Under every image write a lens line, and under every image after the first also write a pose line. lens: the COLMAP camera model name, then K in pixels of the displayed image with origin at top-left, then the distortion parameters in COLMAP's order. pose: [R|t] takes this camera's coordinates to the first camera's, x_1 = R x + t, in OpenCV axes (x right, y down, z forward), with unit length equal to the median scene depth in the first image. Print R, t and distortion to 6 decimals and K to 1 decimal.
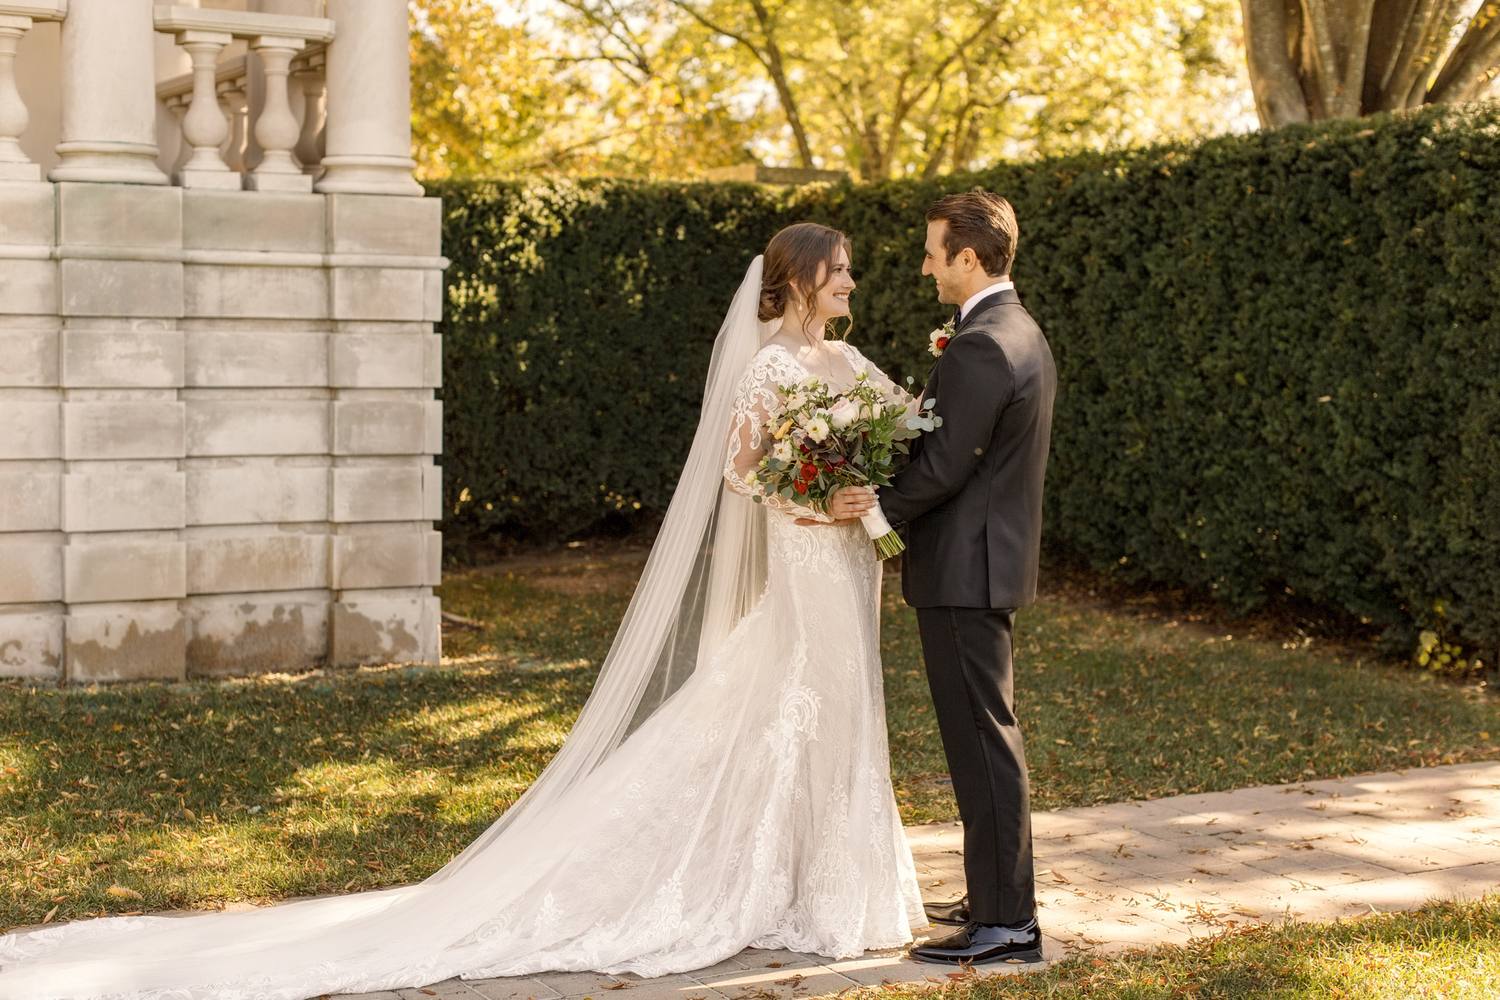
lens RADIAL K [[3042.8, 0, 747.0], [0, 3042.8, 500.7], [0, 0, 1]] dist [0.030808, 0.000000]
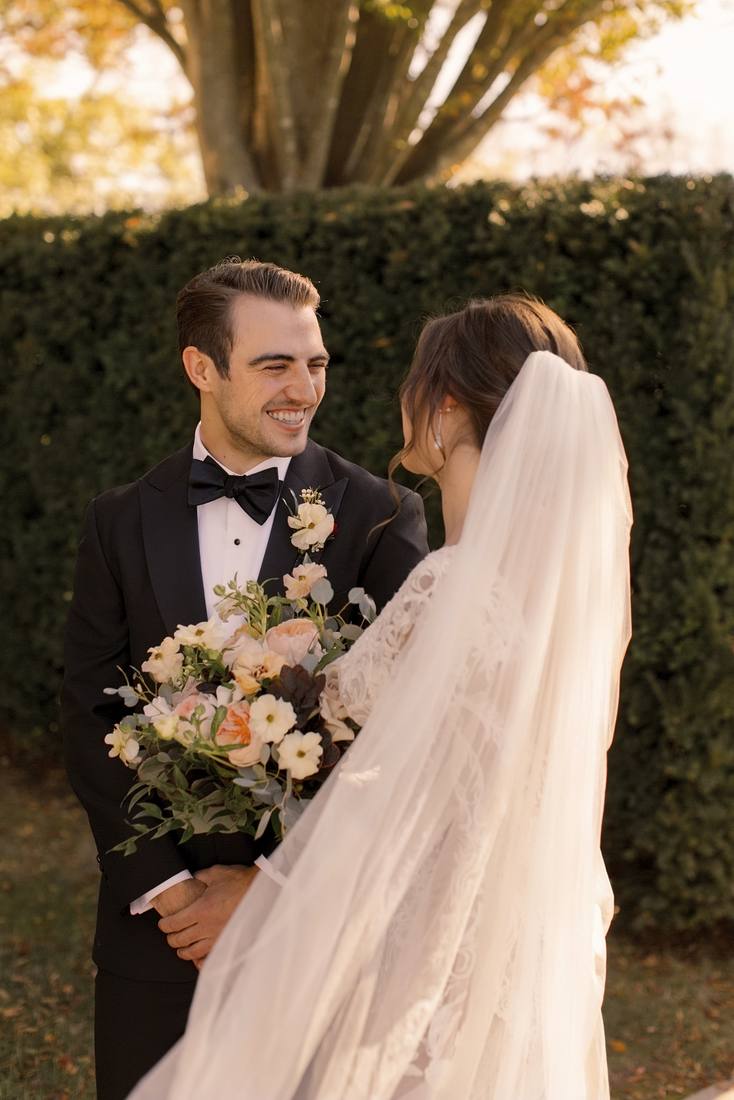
lens RADIAL K [[2231.4, 0, 369.9], [0, 2231.4, 552.1], [0, 0, 1]] dist [0.030808, 0.000000]
pose [[0.941360, 0.036642, 0.335409, 0.005549], [-0.036390, 0.999313, -0.007038, -0.025528], [-0.335436, -0.005580, 0.942046, 0.428619]]
